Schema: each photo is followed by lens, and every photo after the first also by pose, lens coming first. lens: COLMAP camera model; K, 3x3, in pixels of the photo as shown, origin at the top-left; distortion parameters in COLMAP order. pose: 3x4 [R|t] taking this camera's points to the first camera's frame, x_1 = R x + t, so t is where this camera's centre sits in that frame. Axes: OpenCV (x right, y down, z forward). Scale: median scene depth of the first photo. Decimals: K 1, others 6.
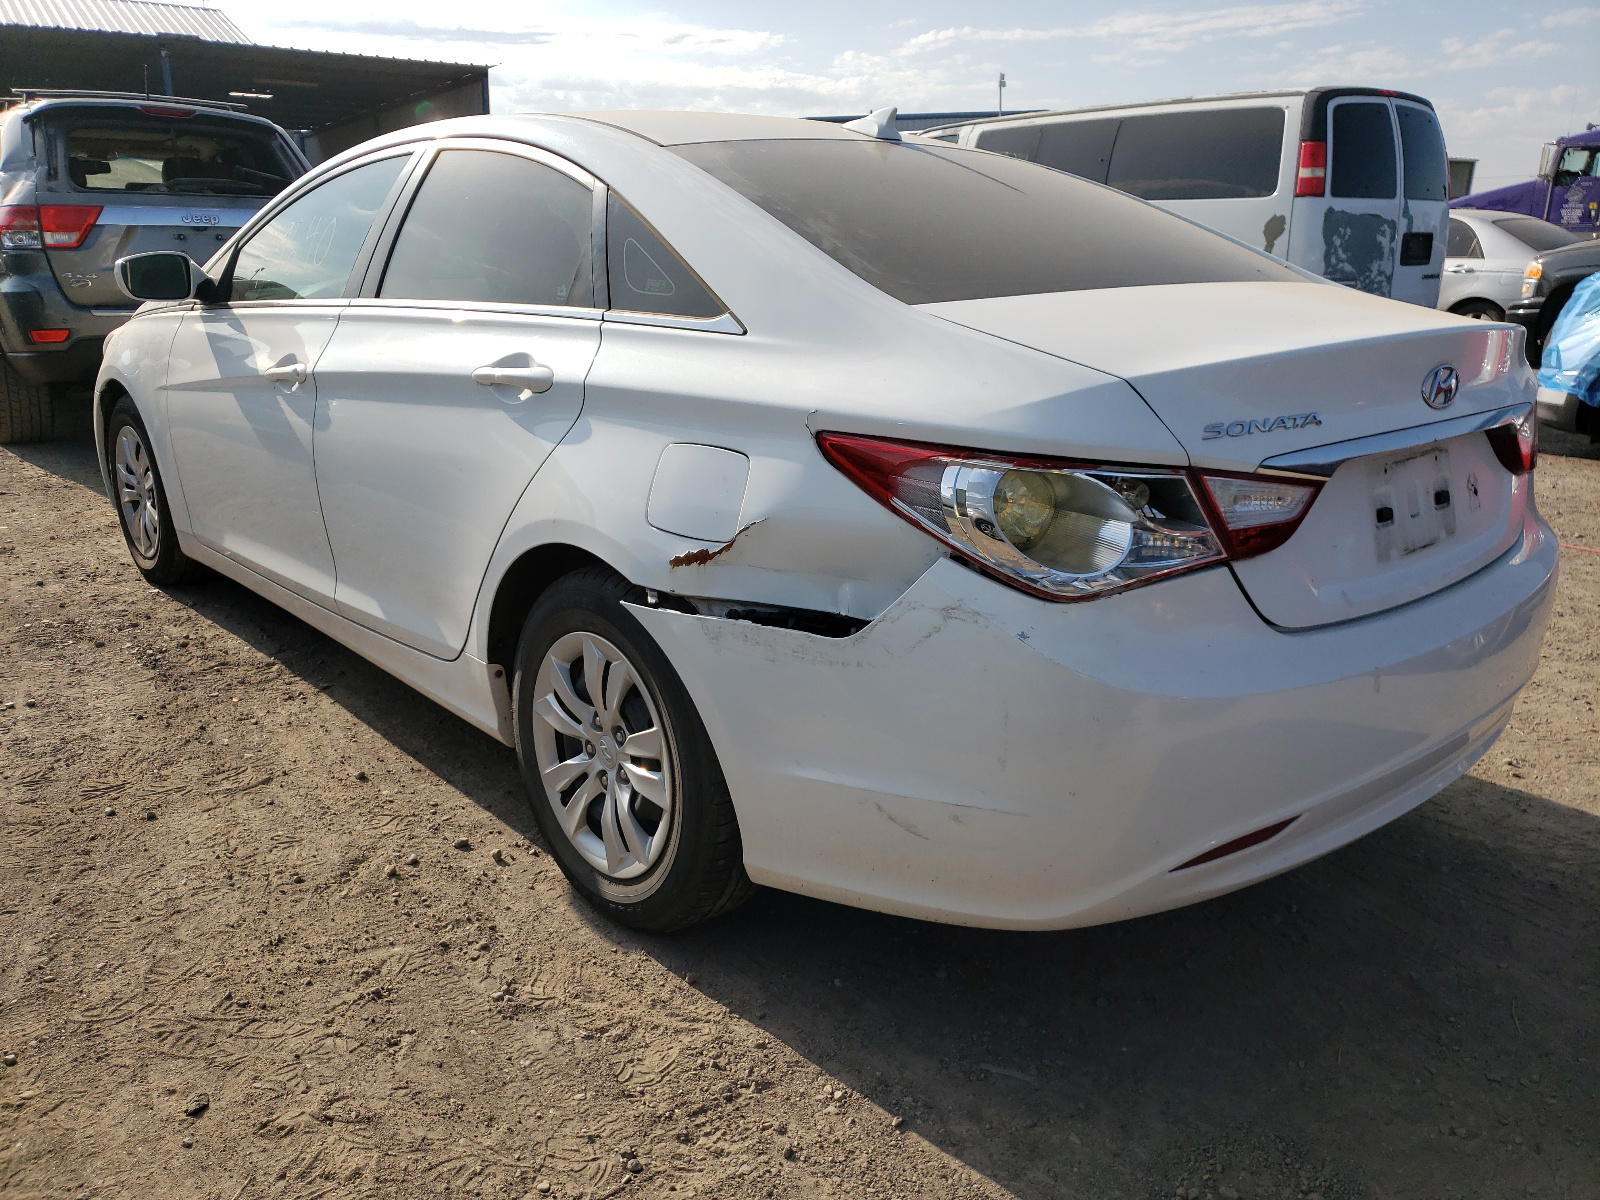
lens RADIAL K [[1217.8, 0, 800.0], [0, 1217.8, 600.0], [0, 0, 1]] dist [0.059243, -0.004804]
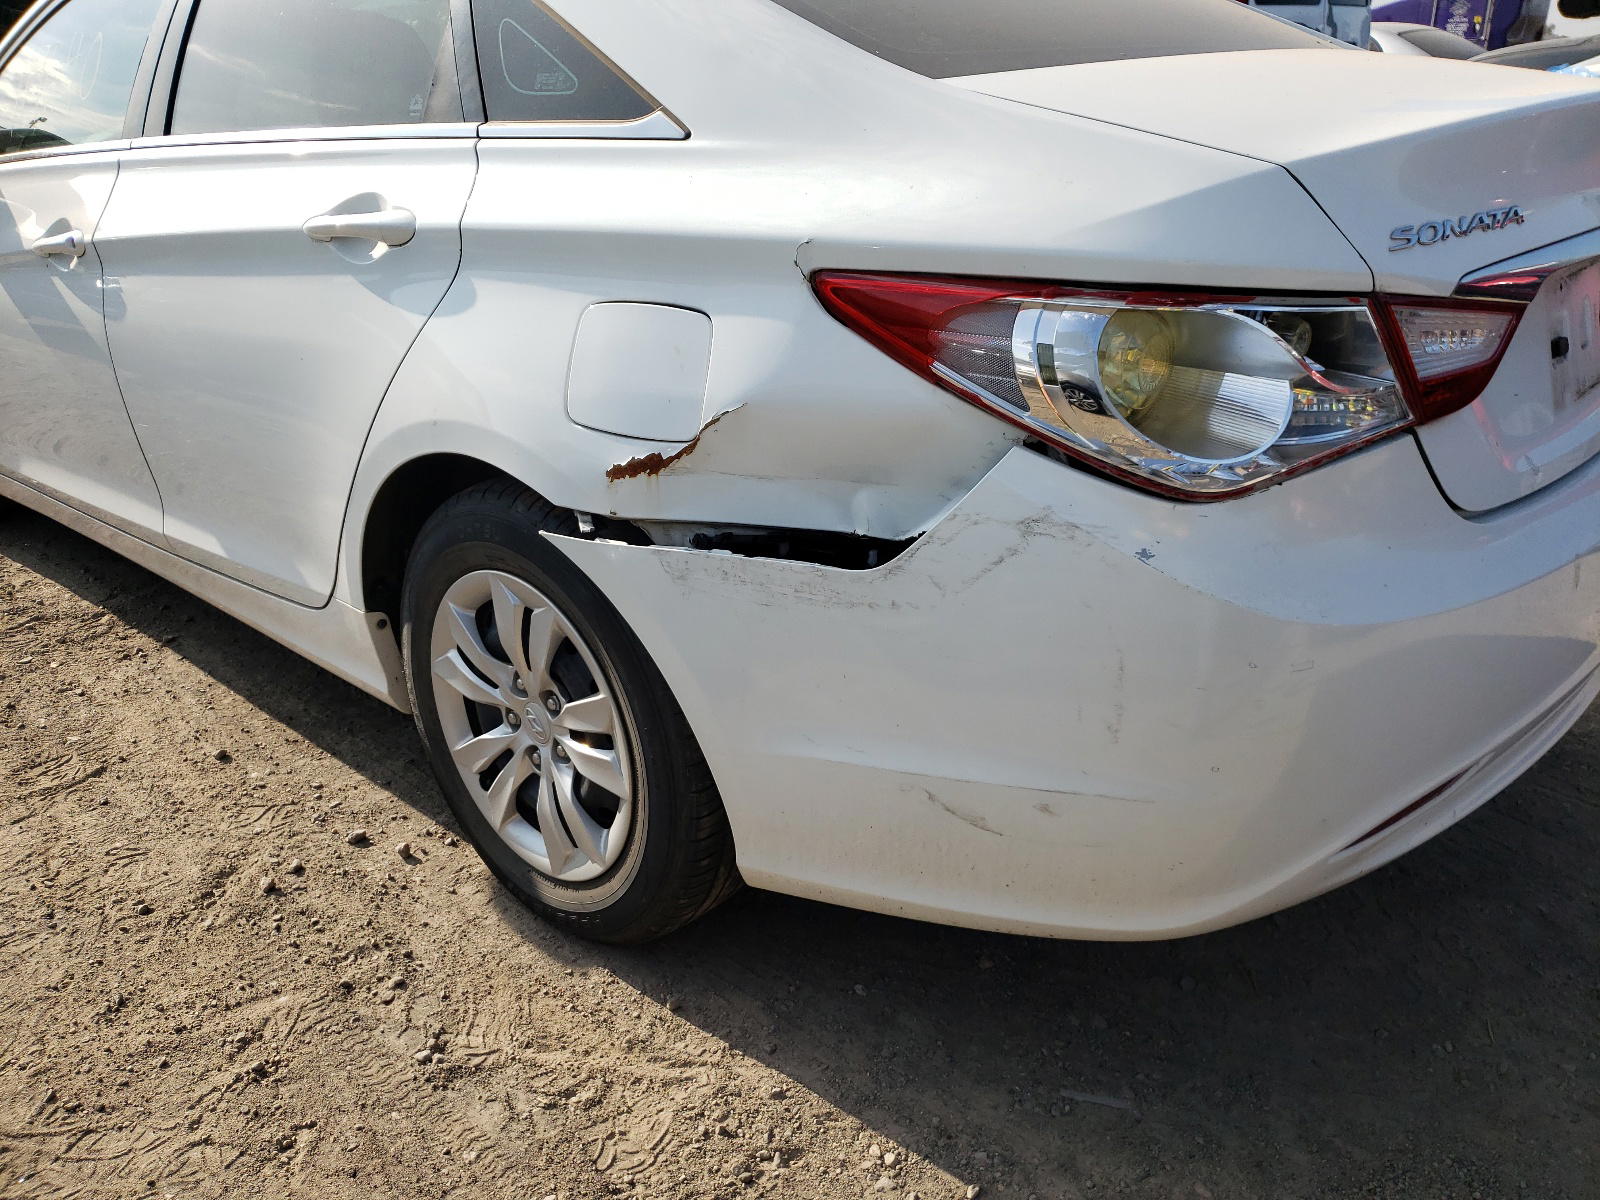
lens RADIAL K [[1220.1, 0, 800.0], [0, 1220.1, 600.0], [0, 0, 1]] dist [-0.002667, 0.072327]
pose [[0.994008, -0.074488, 0.079999, -0.053070], [0.065620, 0.991952, 0.108281, -0.025623], [-0.087421, -0.102382, 0.990896, 0.254736]]
